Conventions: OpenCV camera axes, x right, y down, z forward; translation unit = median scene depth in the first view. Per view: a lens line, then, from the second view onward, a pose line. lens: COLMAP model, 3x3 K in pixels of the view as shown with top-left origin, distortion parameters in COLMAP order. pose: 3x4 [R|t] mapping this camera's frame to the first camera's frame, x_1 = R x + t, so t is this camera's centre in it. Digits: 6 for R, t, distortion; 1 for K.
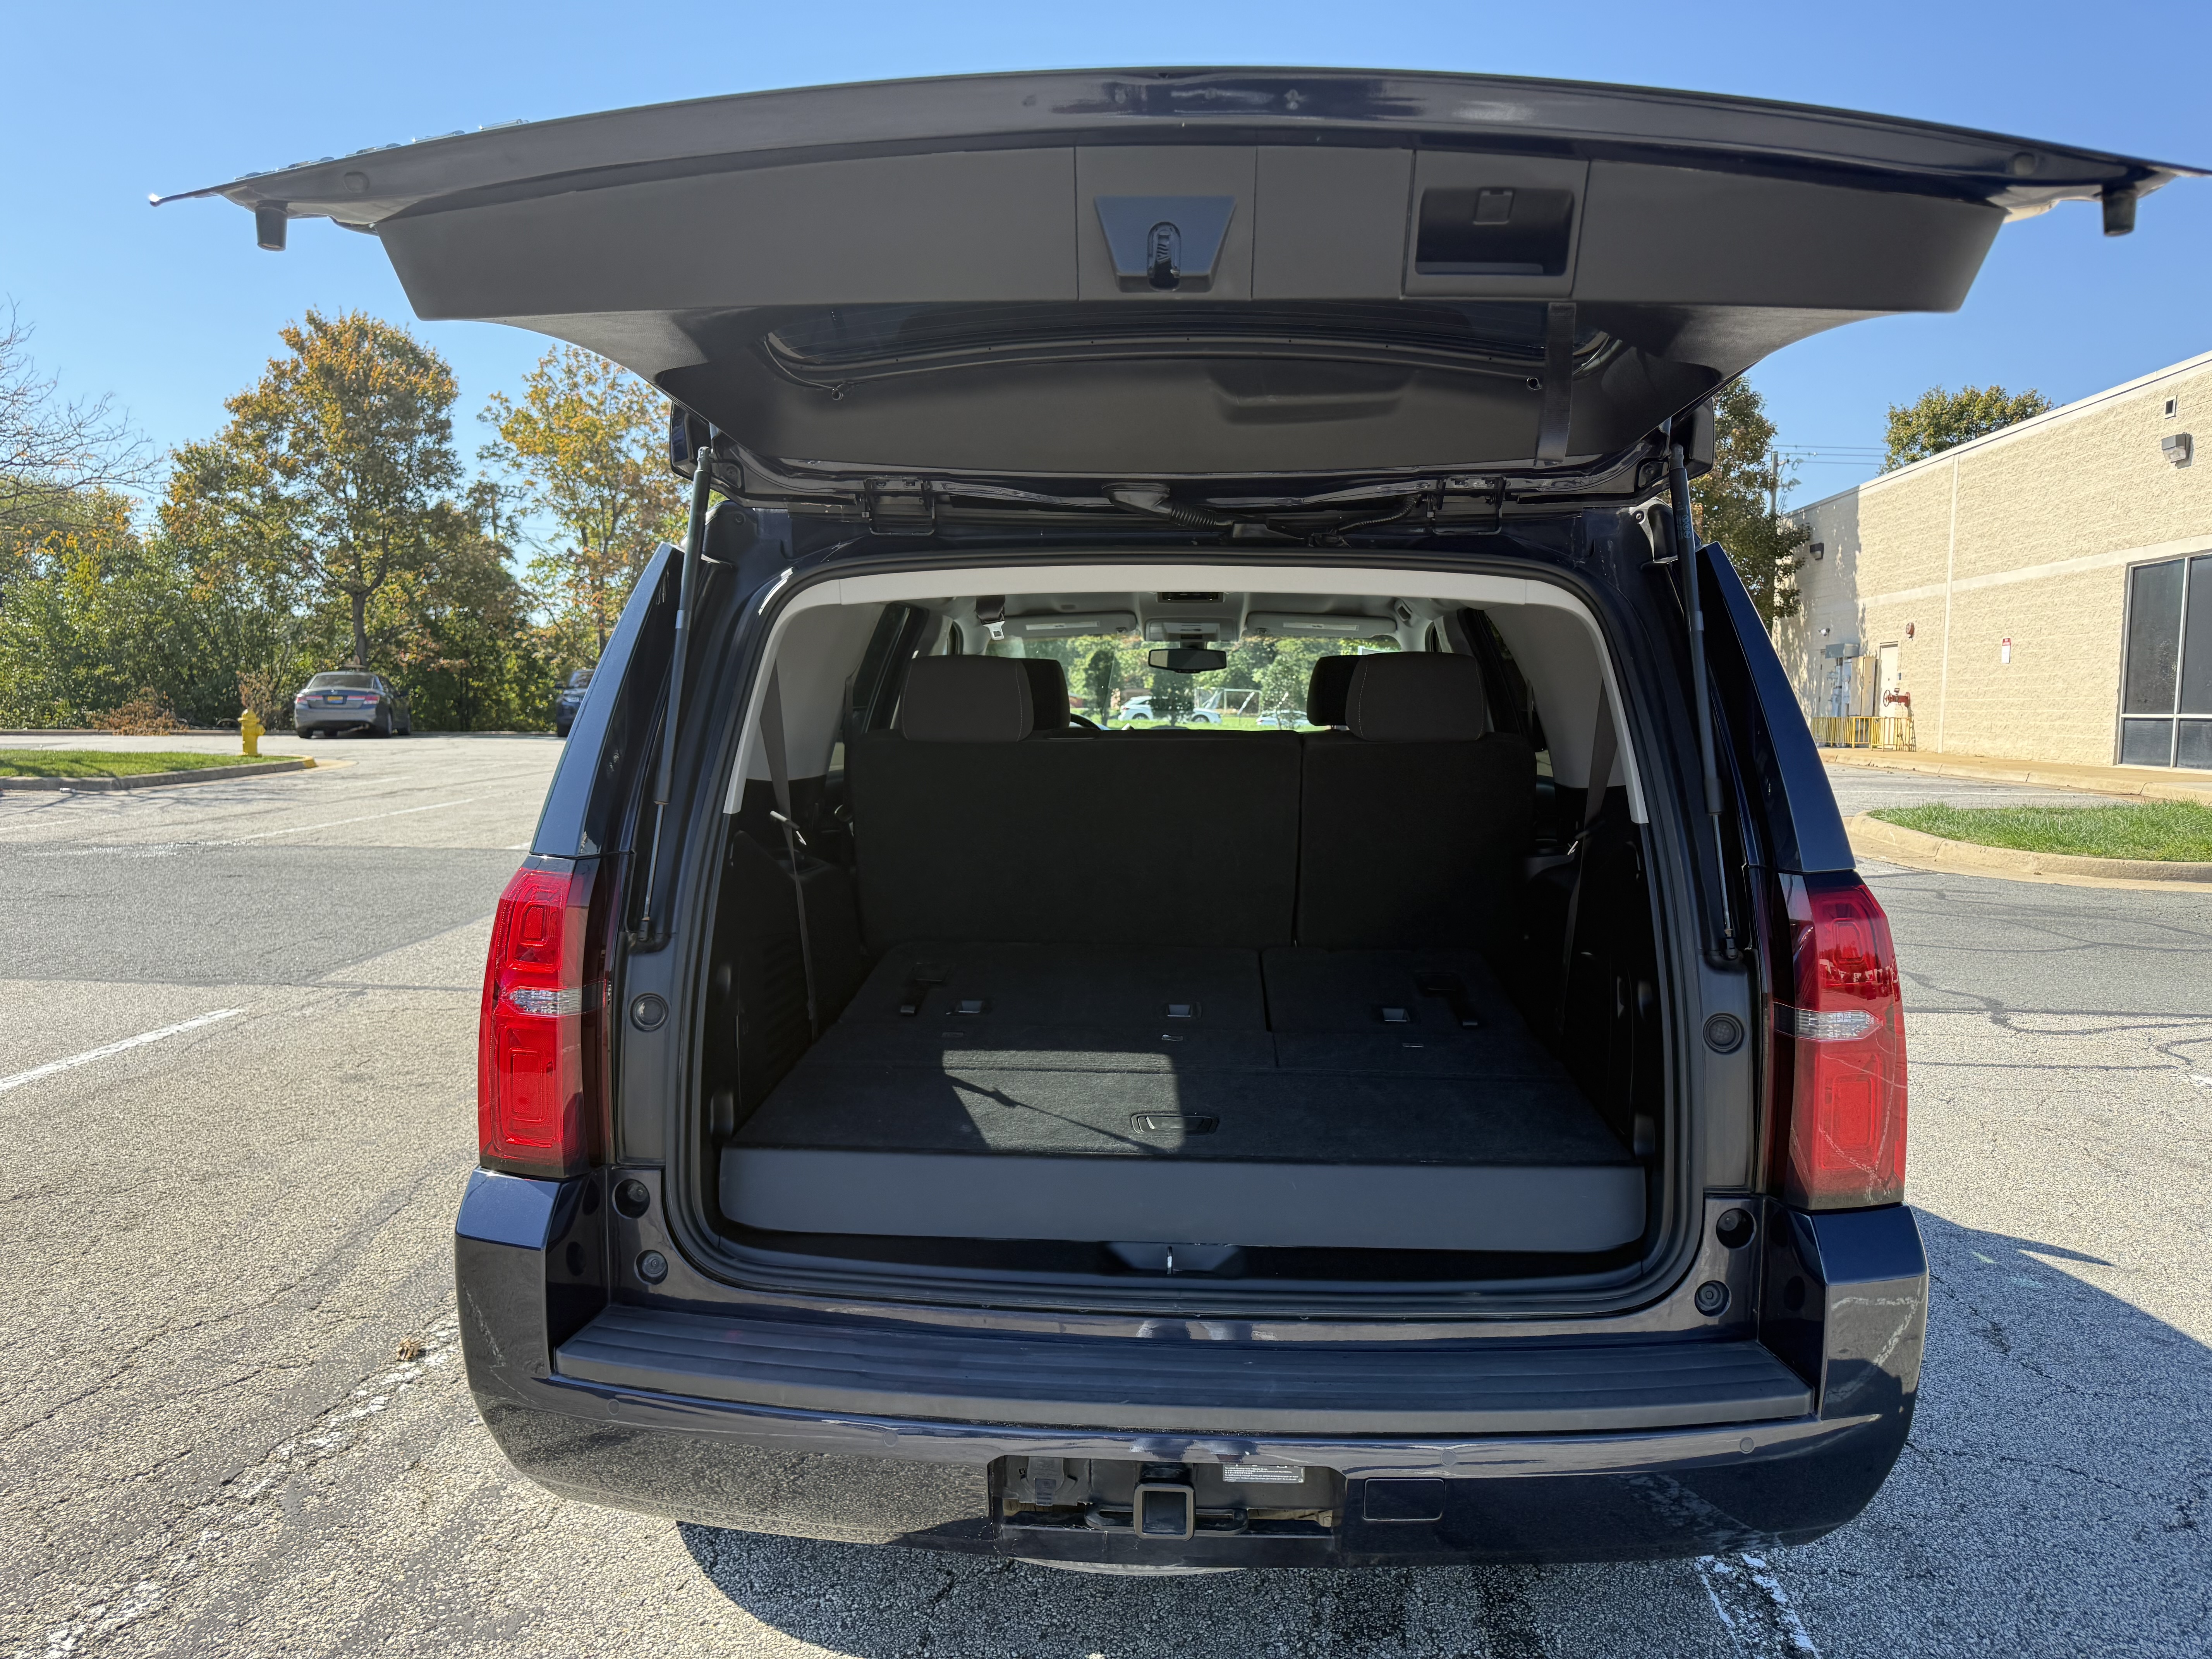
lens RADIAL K [[1577.9, 0, 1106.0], [0, 1577.9, 825.7], [0, 0, 1]] dist [-0.001721, -0.009123]
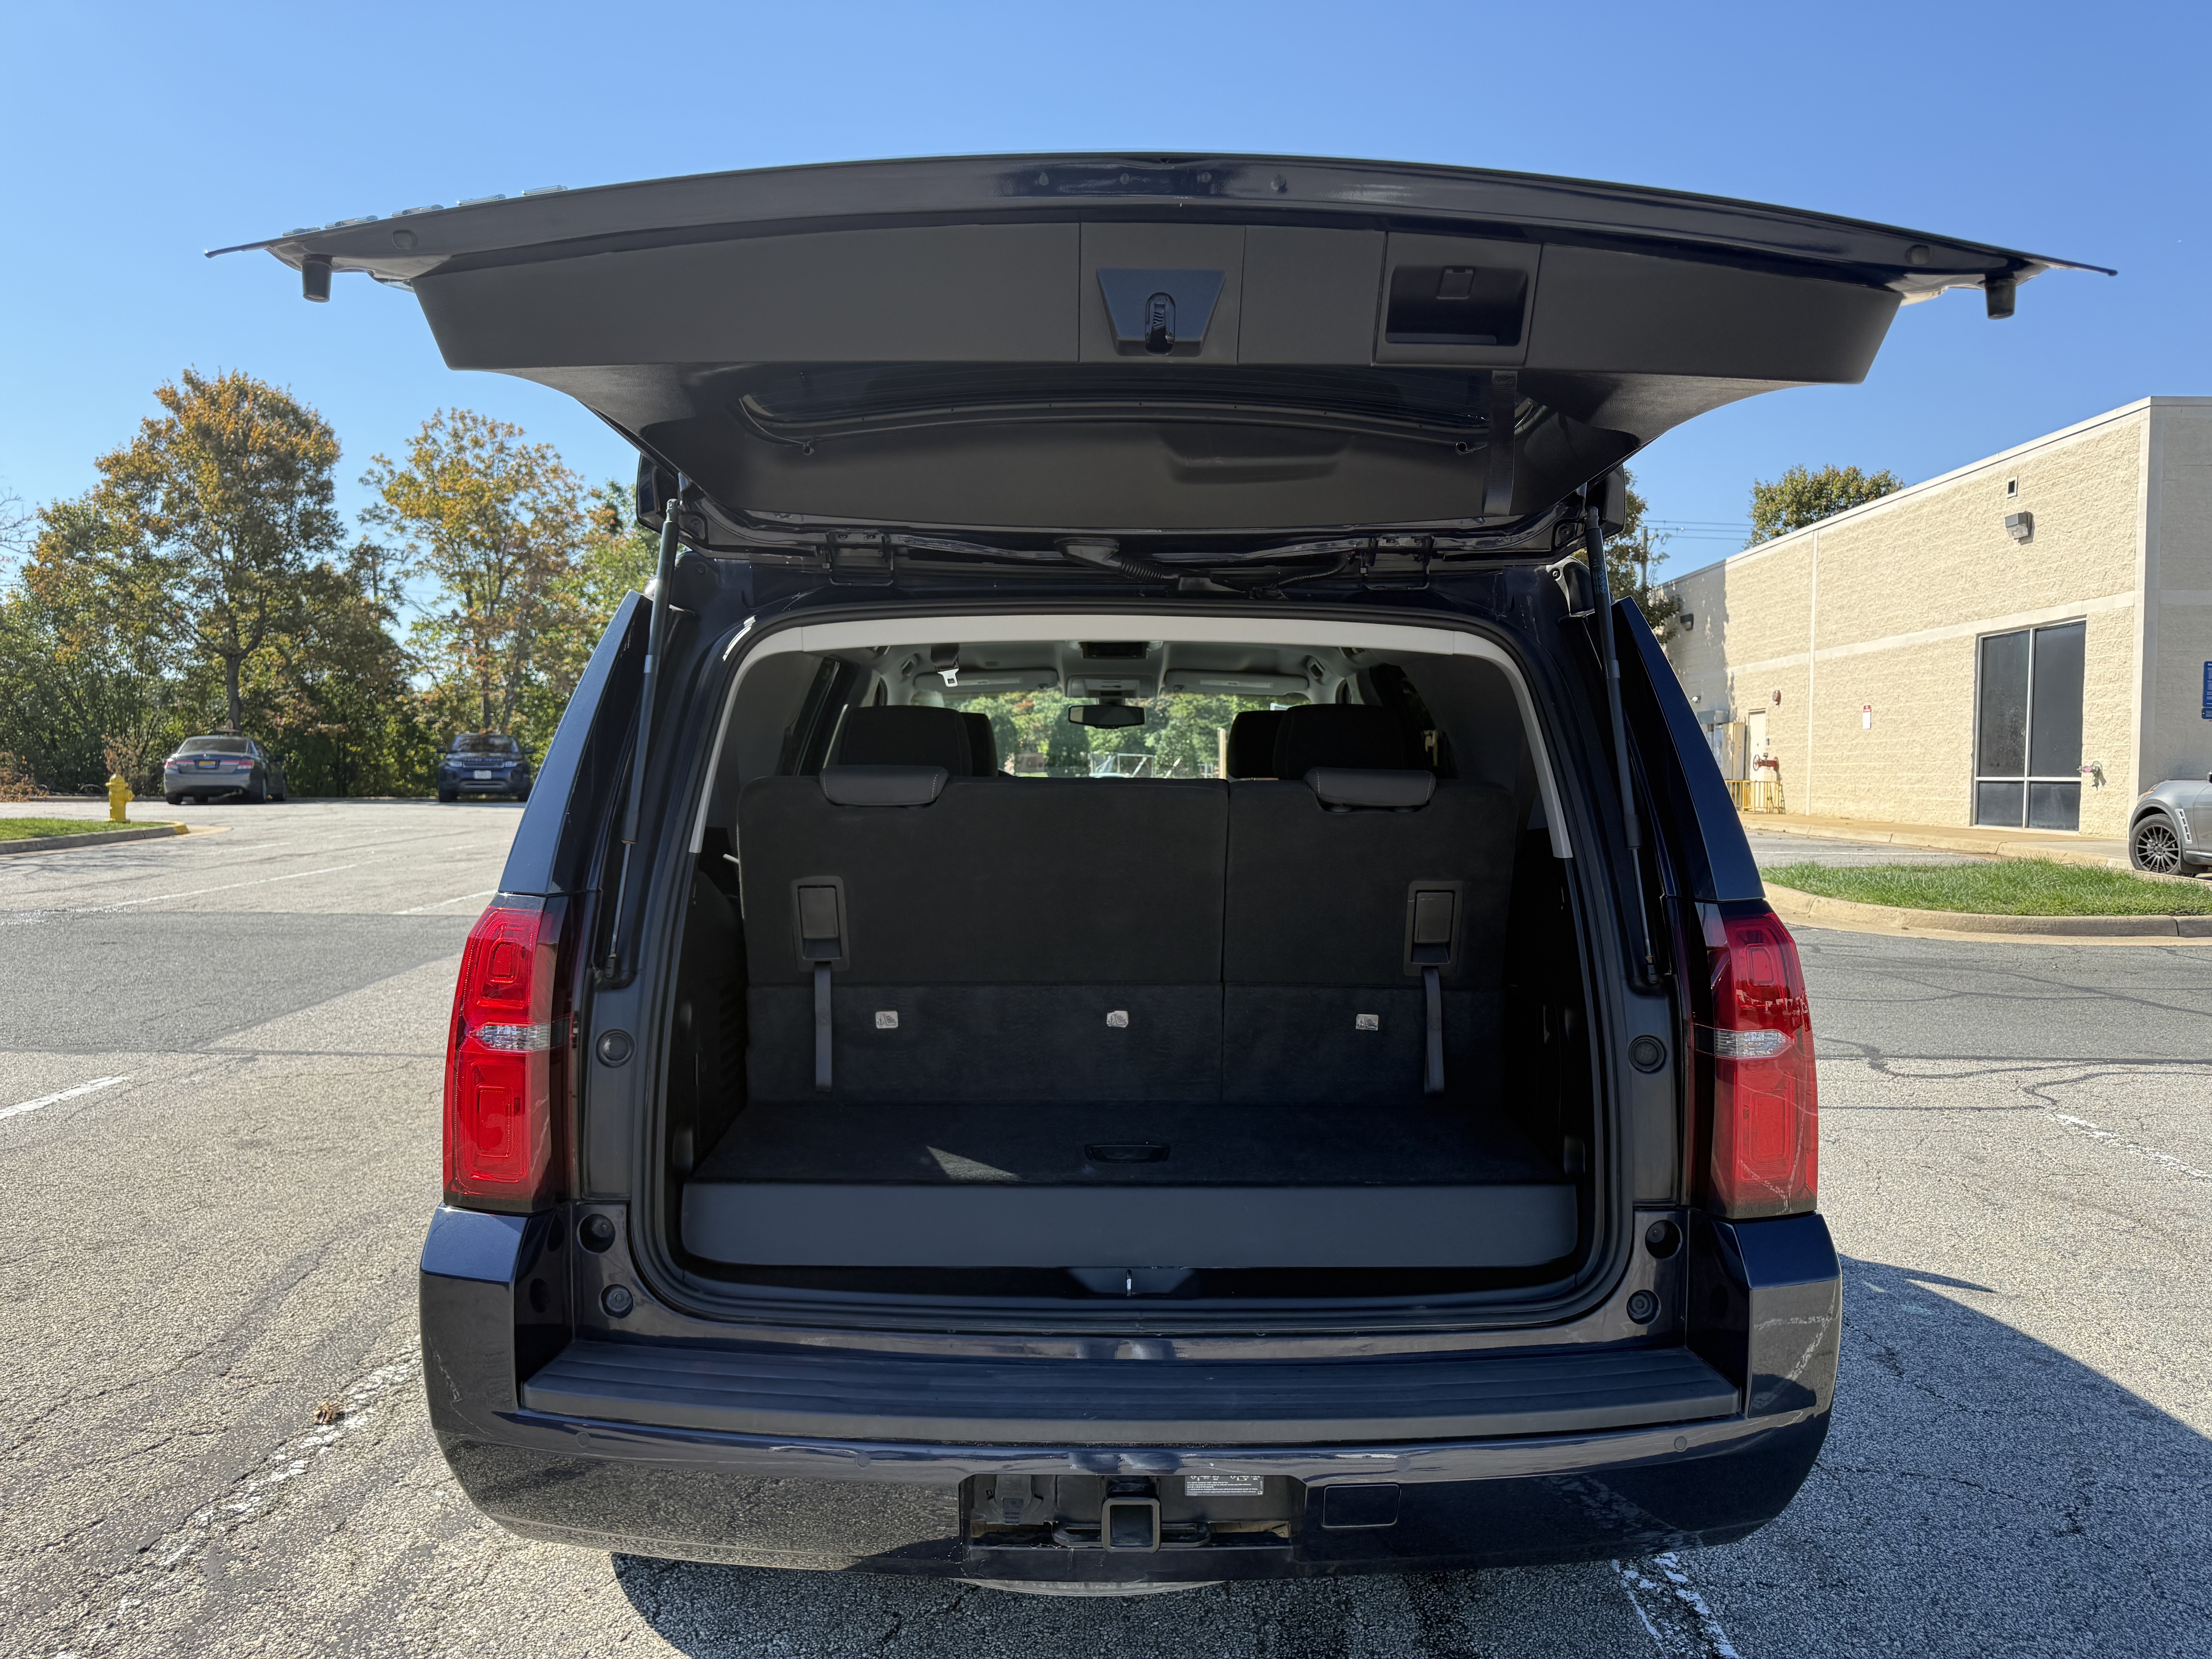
lens RADIAL K [[1577.9, 0, 1099.5], [0, 1577.9, 817.1], [0, 0, 1]] dist [-0.001721, -0.009123]
pose [[0.997861, -0.002293, 0.065334, -0.030535], [0.005392, 0.998867, -0.047293, 0.013344], [-0.065152, 0.047544, 0.996742, -0.028862]]
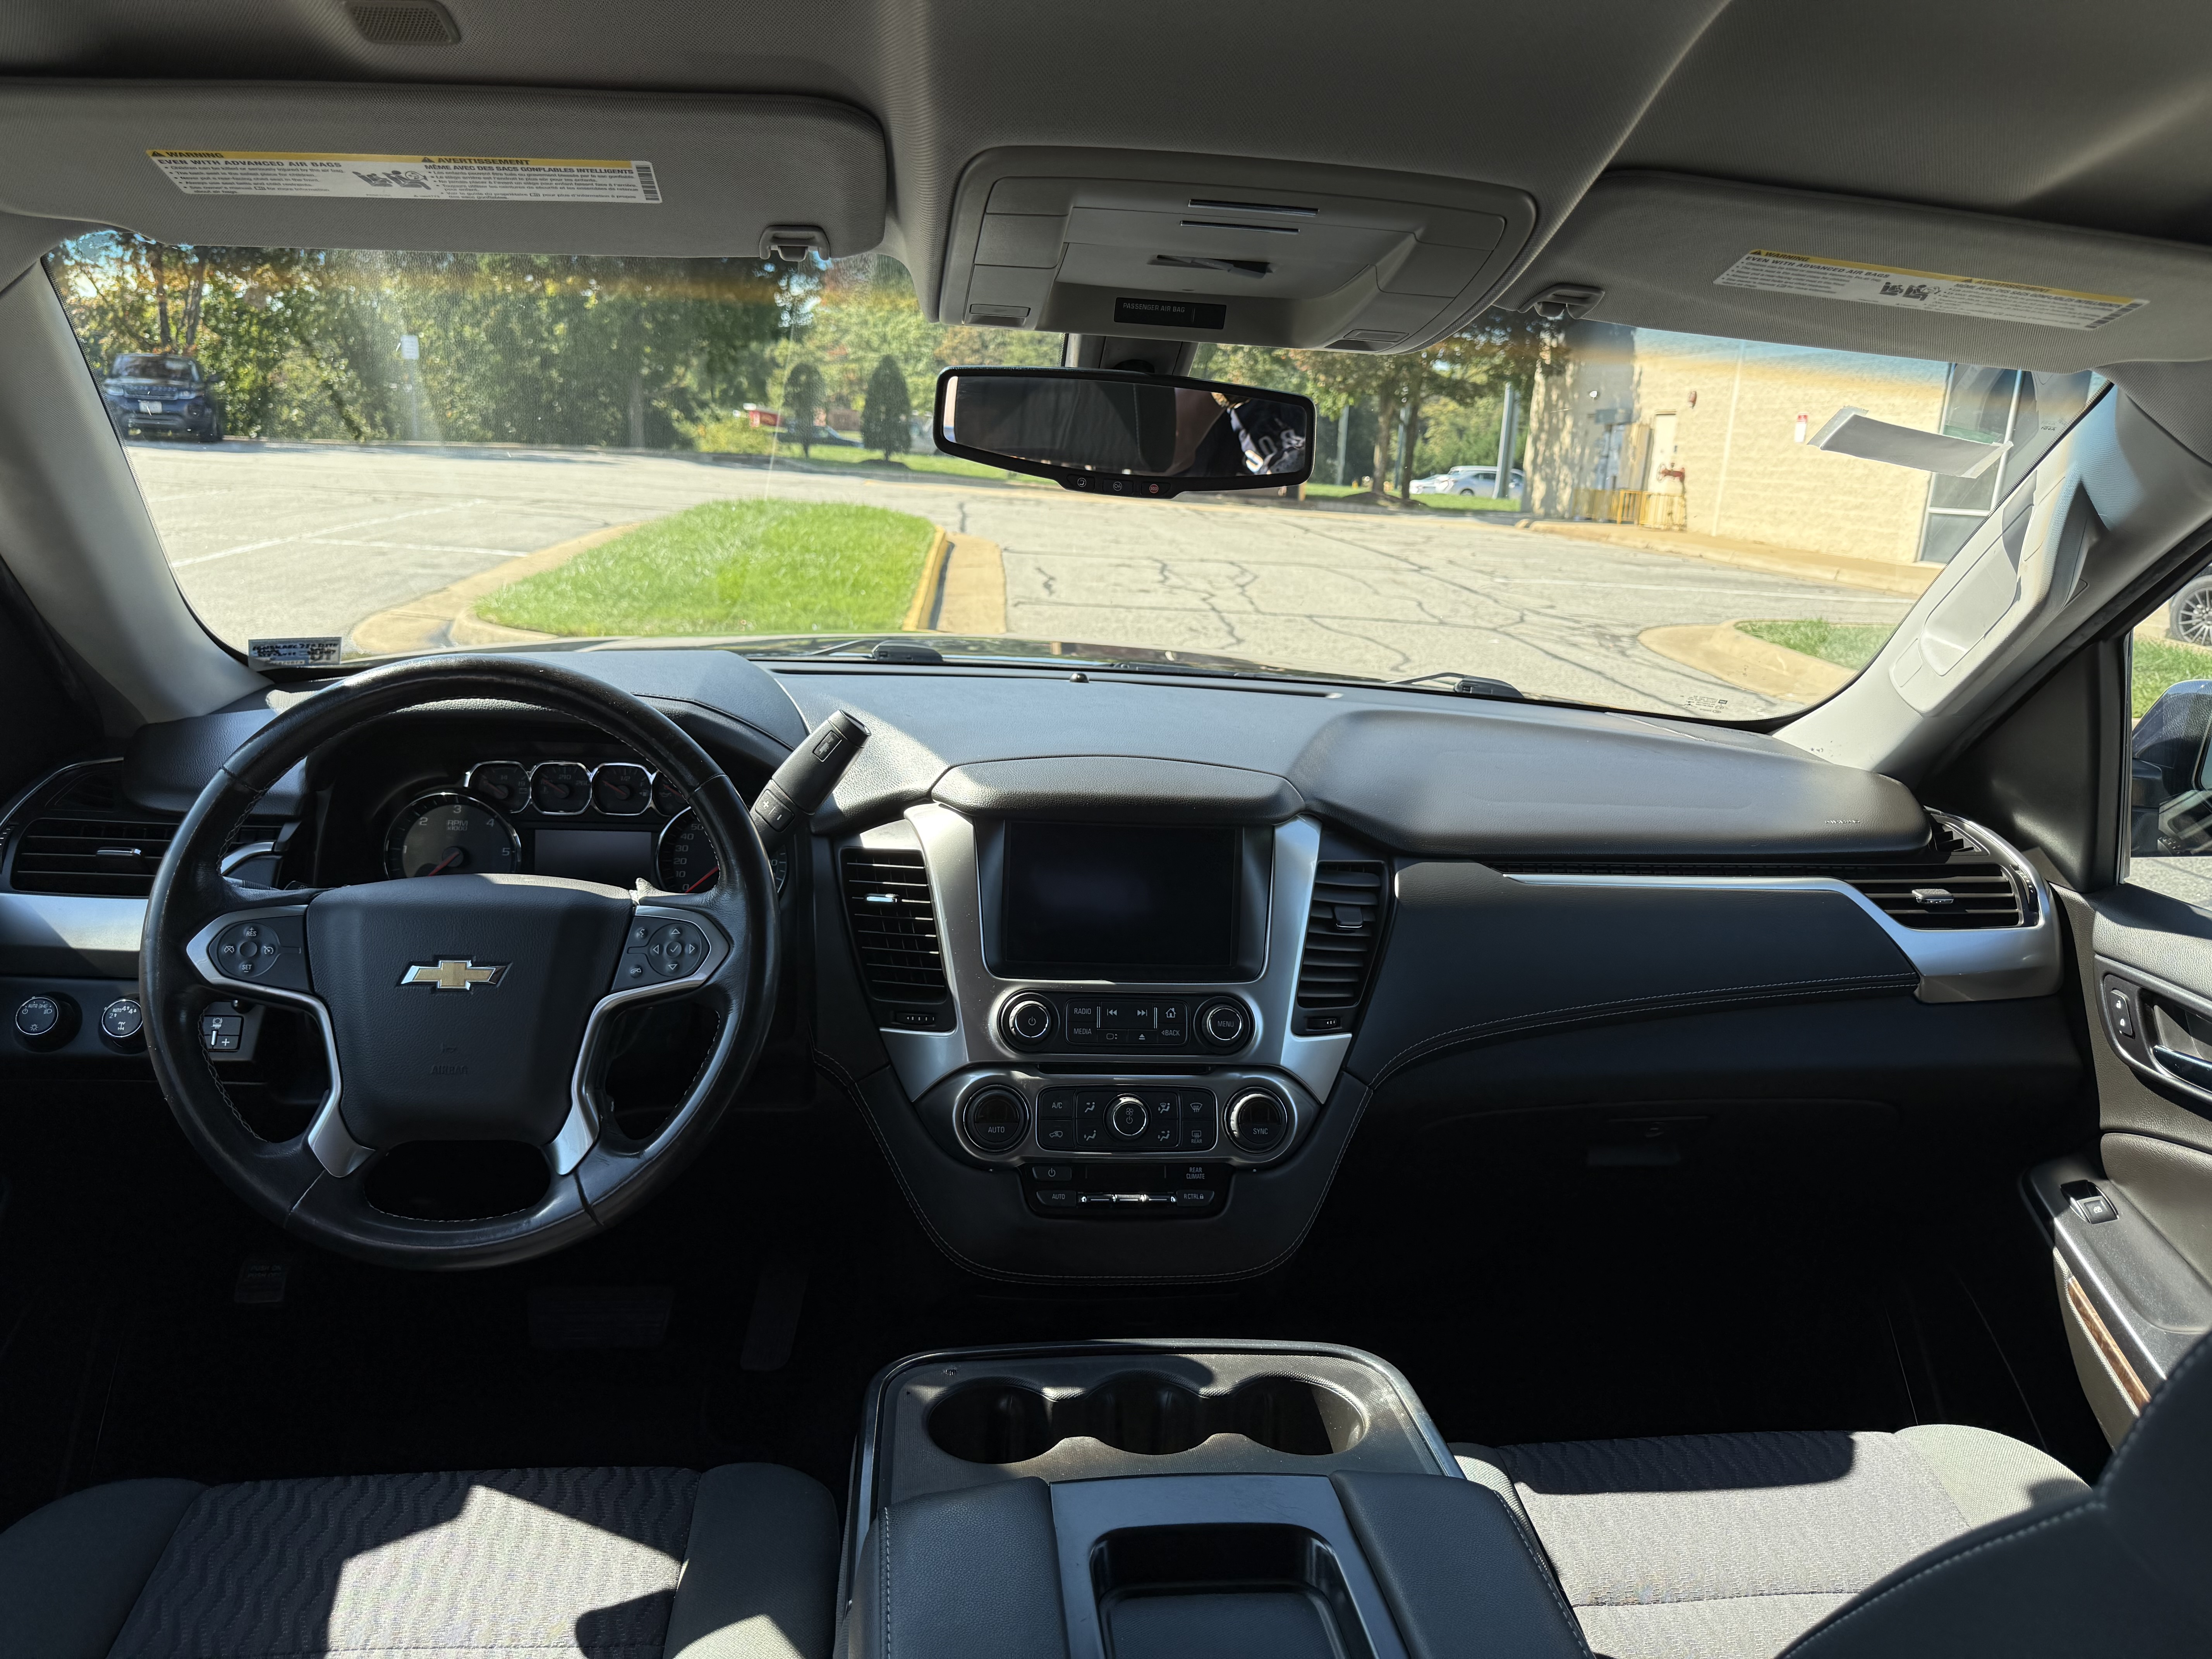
lens RADIAL K [[1577.9, 0, 1102.5], [0, 1577.9, 824.2], [0, 0, 1]] dist [-0.001721, -0.009123]
pose [[0.982445, 0.007079, 0.186416, 0.015662], [-0.037696, 0.986199, 0.161214, -0.132324], [-0.182702, -0.165412, 0.969154, 1.197796]]
